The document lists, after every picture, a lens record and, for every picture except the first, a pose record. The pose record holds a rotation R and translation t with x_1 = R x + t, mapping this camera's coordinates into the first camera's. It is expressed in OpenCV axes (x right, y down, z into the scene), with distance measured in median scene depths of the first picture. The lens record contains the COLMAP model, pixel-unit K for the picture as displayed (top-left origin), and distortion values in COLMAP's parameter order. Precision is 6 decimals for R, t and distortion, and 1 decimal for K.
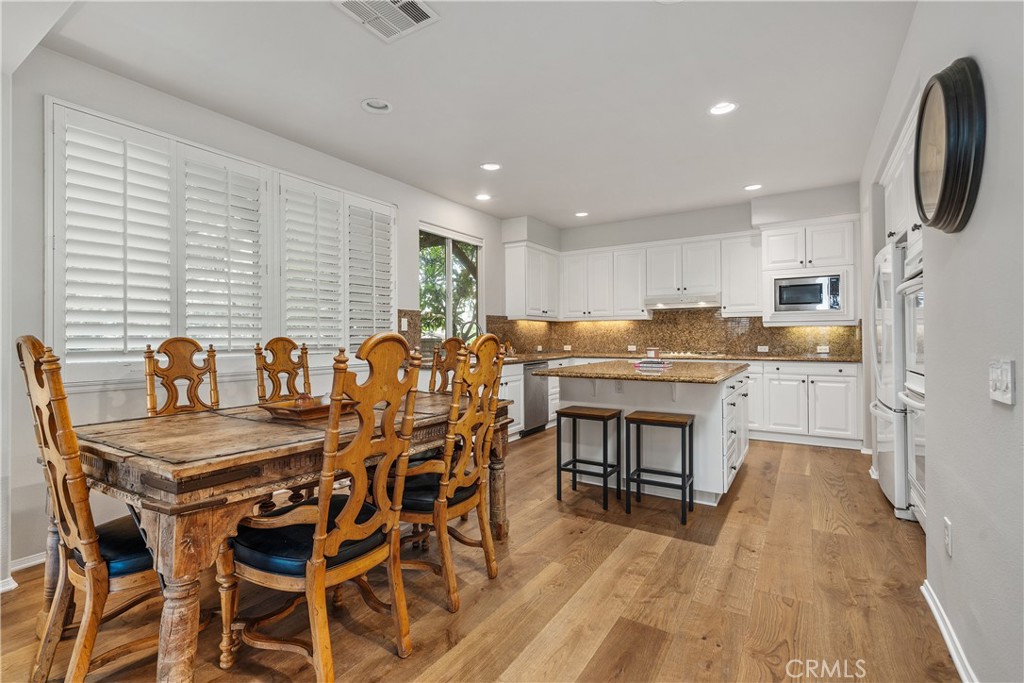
lens RADIAL K [[468.7, 0, 508.3], [0, 468.7, 333.2], [0, 0, 1]] dist [-0.002291, 0.001606]
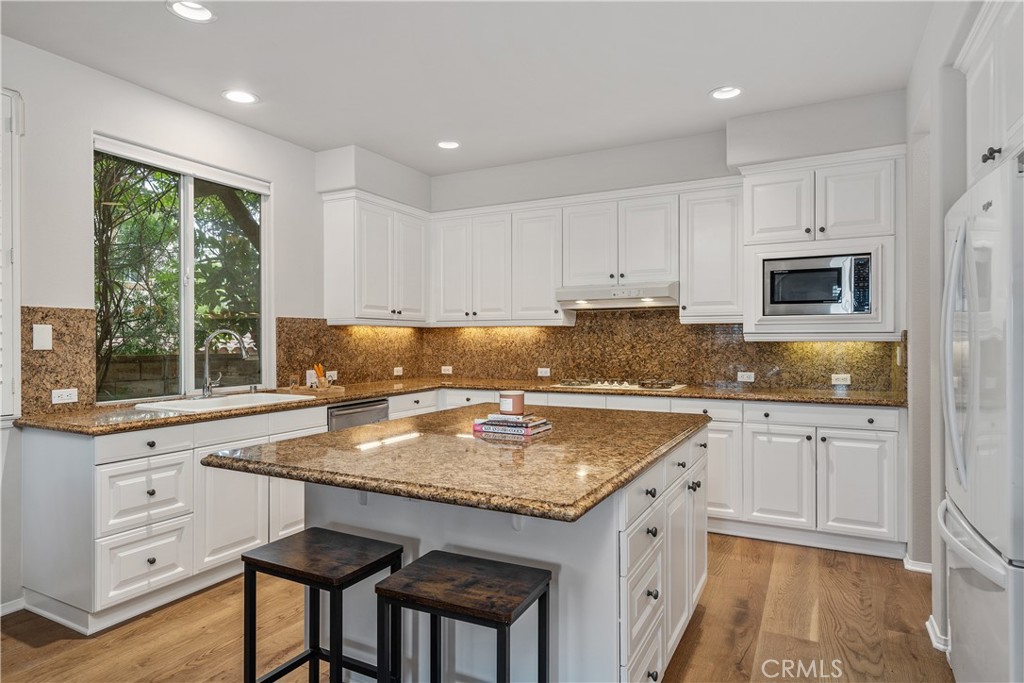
lens RADIAL K [[591.5, 0, 509.6], [0, 591.5, 340.9], [0, 0, 1]] dist [0.001010, 0.002716]
pose [[0.996083, 0.004135, 0.088331, 0.189374], [-0.004963, 0.999946, 0.009159, -0.019966], [-0.088288, -0.009562, 0.996049, 0.294302]]
